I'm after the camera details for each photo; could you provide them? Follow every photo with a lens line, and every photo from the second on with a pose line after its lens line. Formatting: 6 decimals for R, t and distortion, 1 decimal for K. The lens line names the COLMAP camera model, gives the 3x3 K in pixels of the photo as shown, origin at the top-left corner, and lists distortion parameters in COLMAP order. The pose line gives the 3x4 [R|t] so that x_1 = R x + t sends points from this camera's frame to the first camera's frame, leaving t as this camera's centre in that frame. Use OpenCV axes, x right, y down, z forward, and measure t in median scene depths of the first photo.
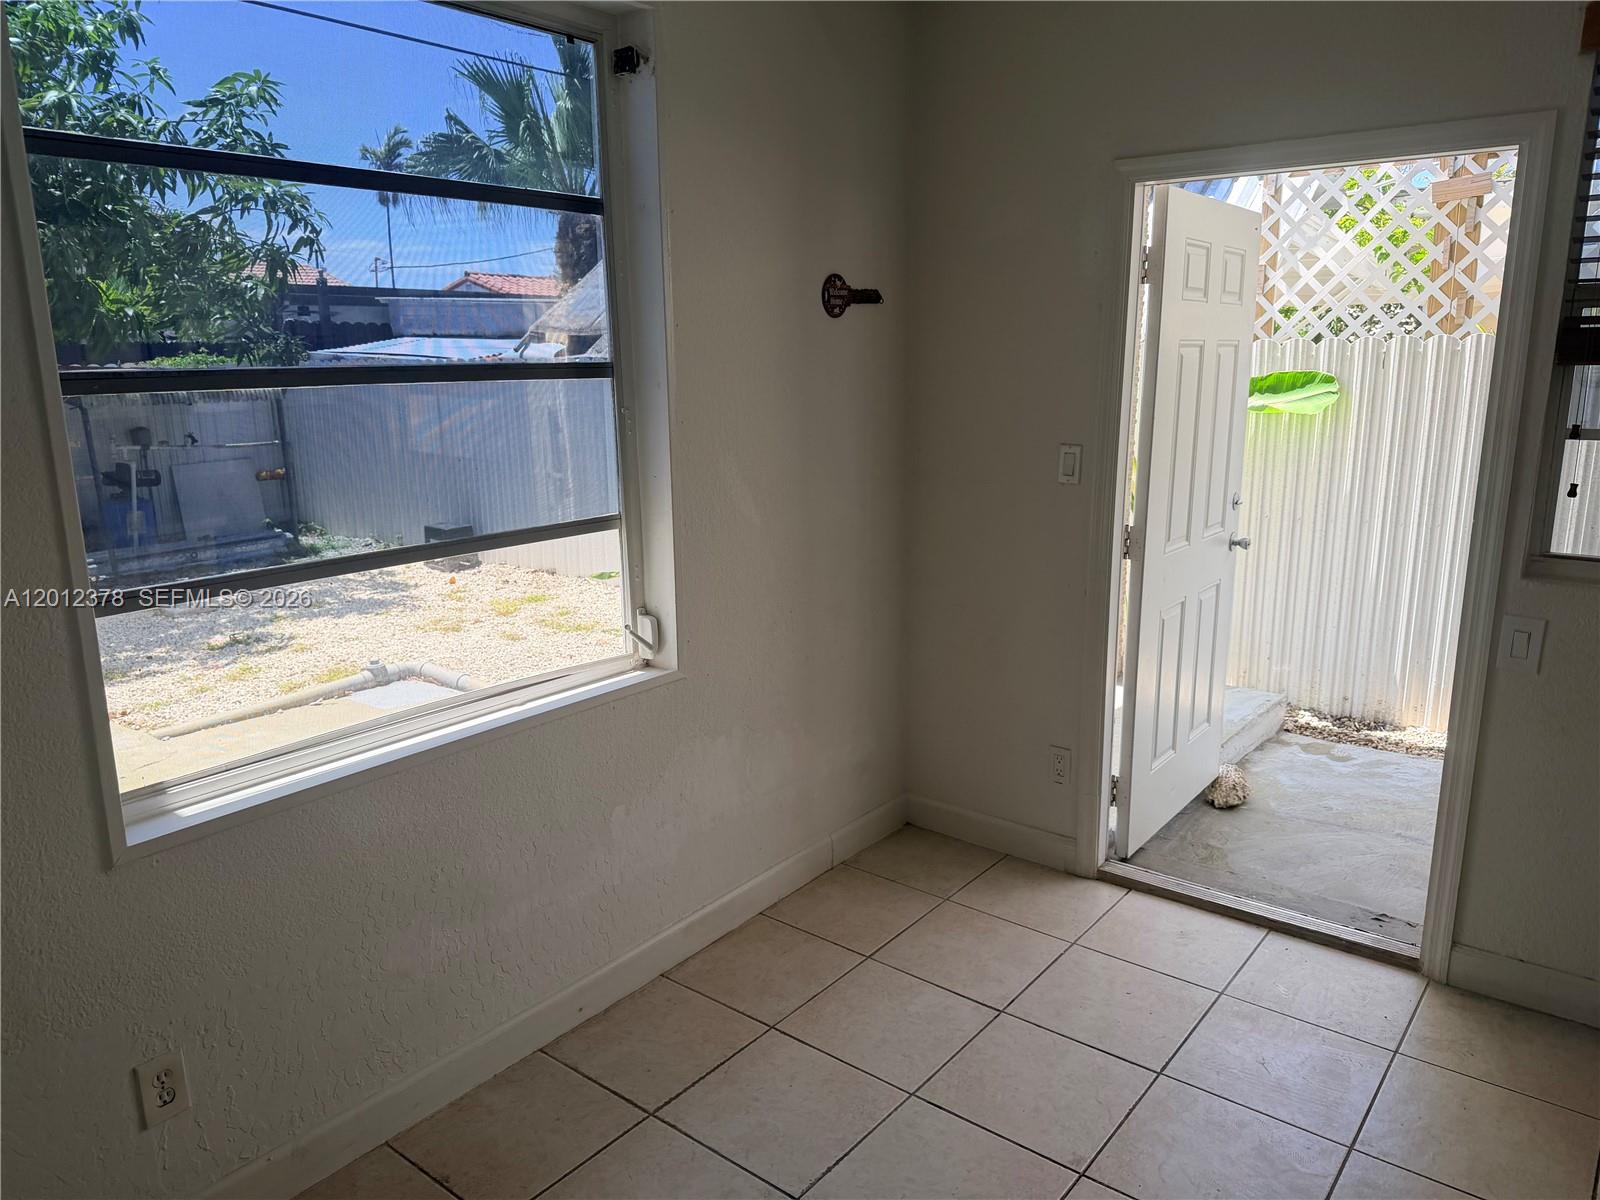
lens RADIAL K [[1109.3, 0, 800.0], [0, 1109.3, 600.0], [0, 0, 1]] dist [0.052058, -0.085403]
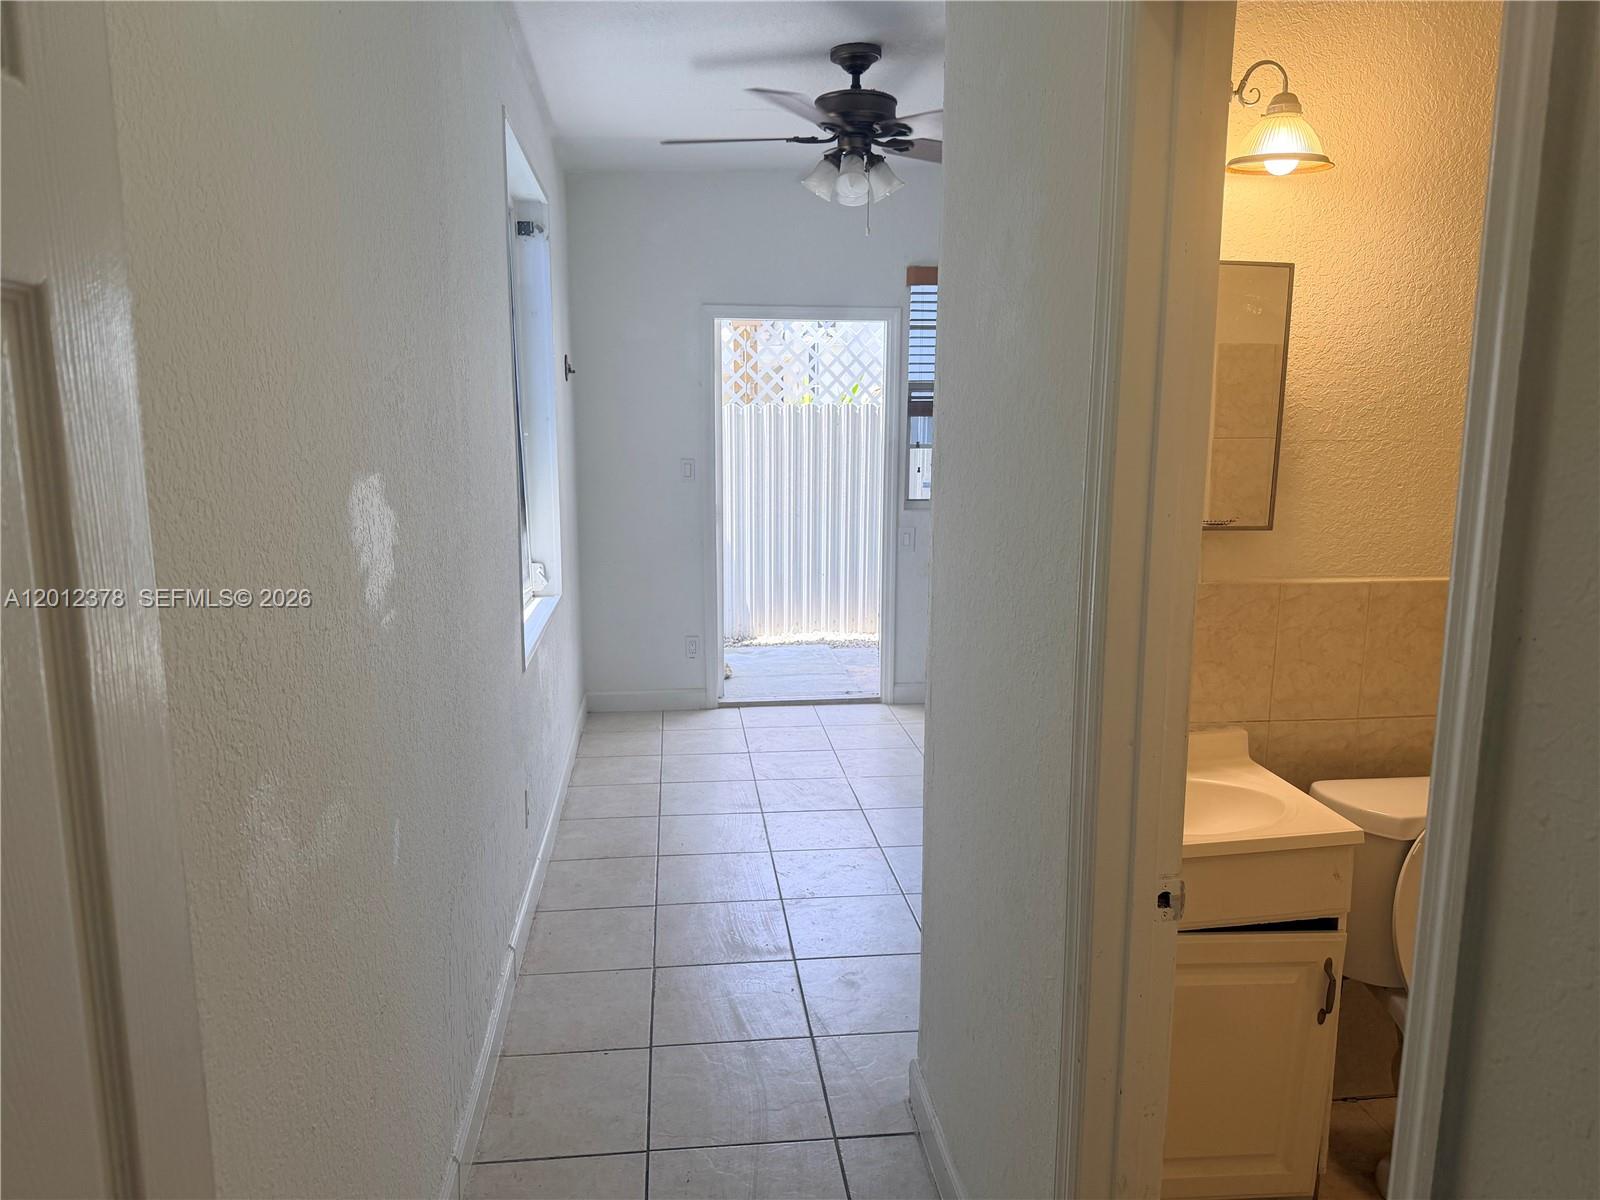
lens RADIAL K [[1109.3, 0, 800.0], [0, 1109.3, 600.0], [0, 0, 1]] dist [0.052058, -0.085403]
pose [[0.701984, -0.096732, 0.705593, -1.006791], [0.137491, 0.990502, -0.000997, 0.121659], [-0.698795, 0.097713, 0.708617, -0.392459]]
